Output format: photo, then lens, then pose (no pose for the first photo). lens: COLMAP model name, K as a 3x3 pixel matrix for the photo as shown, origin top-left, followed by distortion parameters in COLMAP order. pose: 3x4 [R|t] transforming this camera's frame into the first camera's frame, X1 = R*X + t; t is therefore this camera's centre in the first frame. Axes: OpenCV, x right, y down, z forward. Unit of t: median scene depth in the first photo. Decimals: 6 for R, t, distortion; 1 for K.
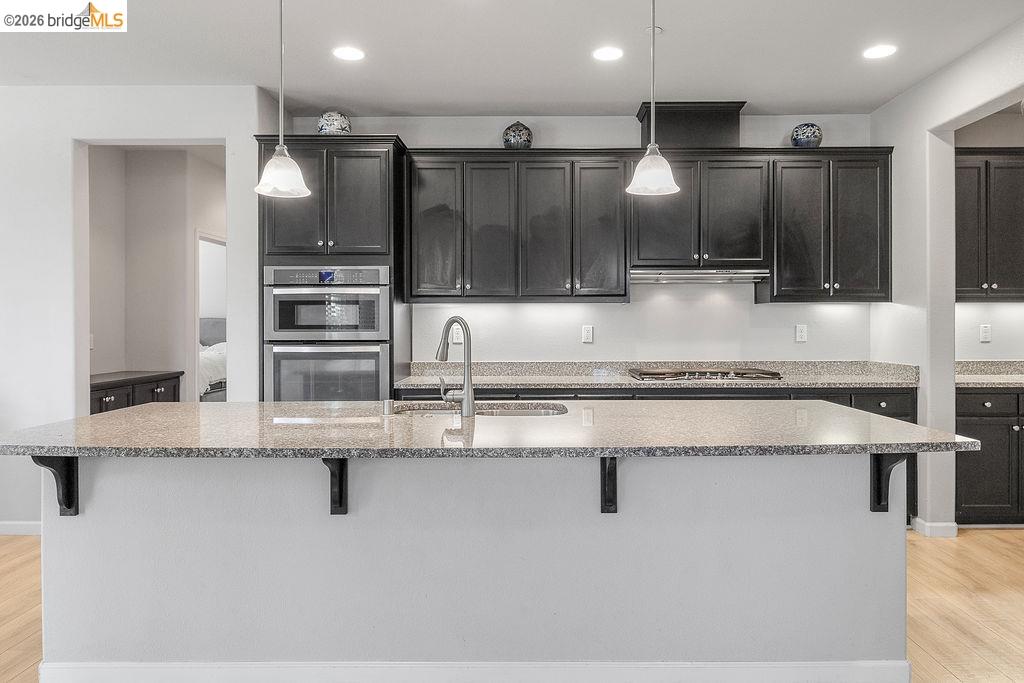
lens RADIAL K [[710.8, 0, 528.8], [0, 710.8, 332.7], [0, 0, 1]] dist [-0.005753, -0.007134]
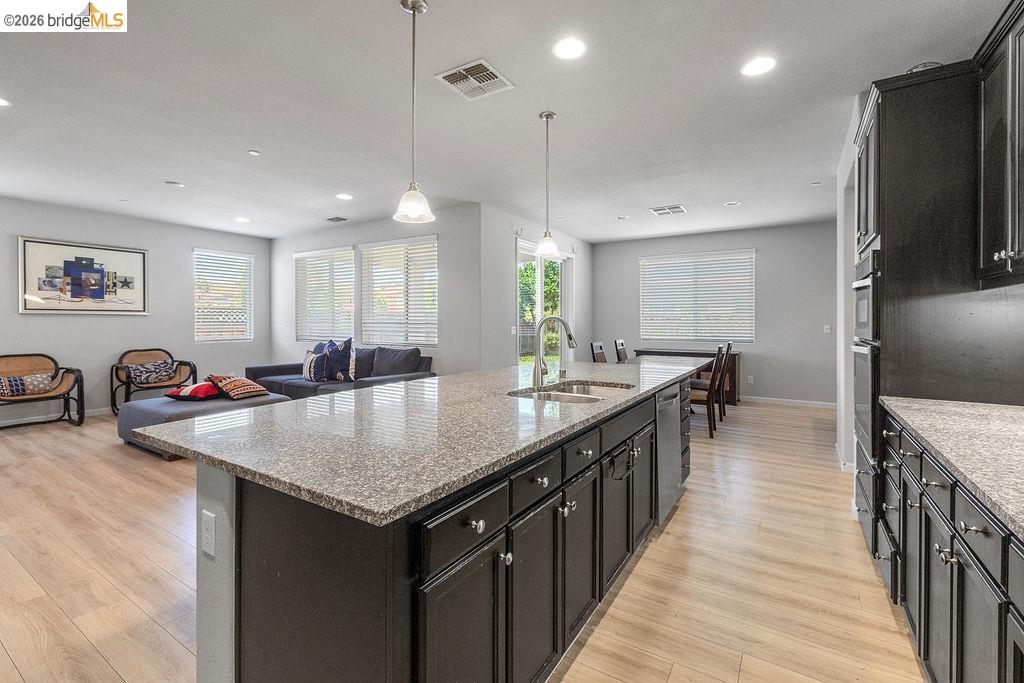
lens RADIAL K [[448.1, 0, 515.5], [0, 448.1, 325.4], [0, 0, 1]] dist [-0.001082, 0.000759]
pose [[-0.534104, 0.009773, -0.845362, 0.431237], [-0.008072, 0.999829, 0.016659, -0.012008], [0.845380, 0.015722, -0.533933, 0.919441]]
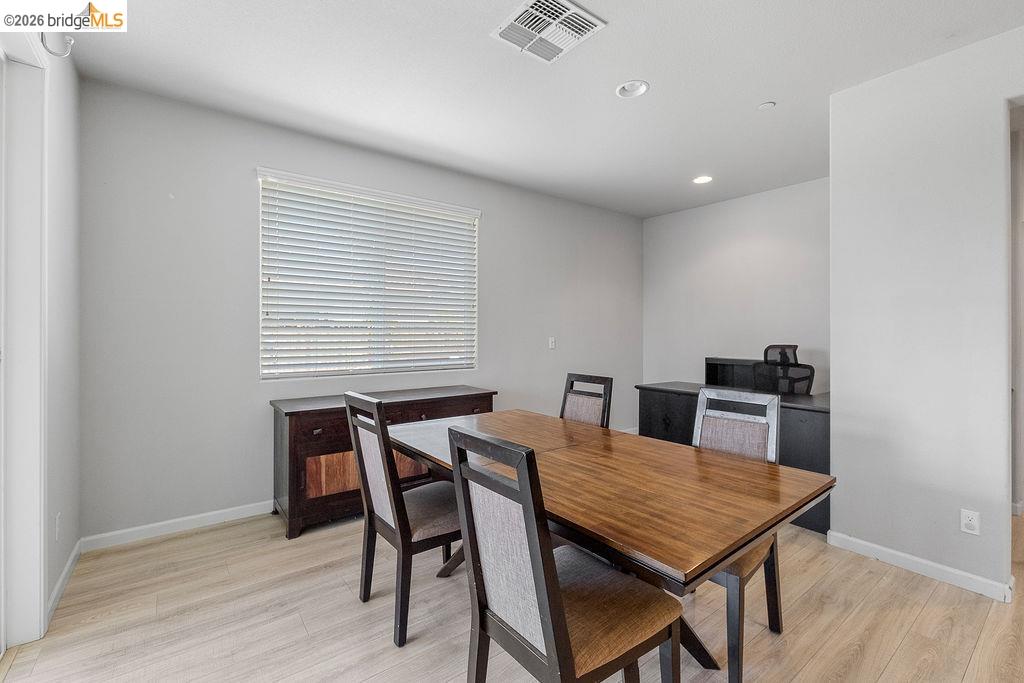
lens RADIAL K [[448.1, 0, 517.1], [0, 448.1, 336.6], [0, 0, 1]] dist [-0.001082, 0.000759]
pose [[0.612559, 0.017010, -0.790242, -0.591261], [-0.016595, 0.999825, 0.008657, -0.007094], [0.790251, 0.007811, 0.612734, 0.255809]]
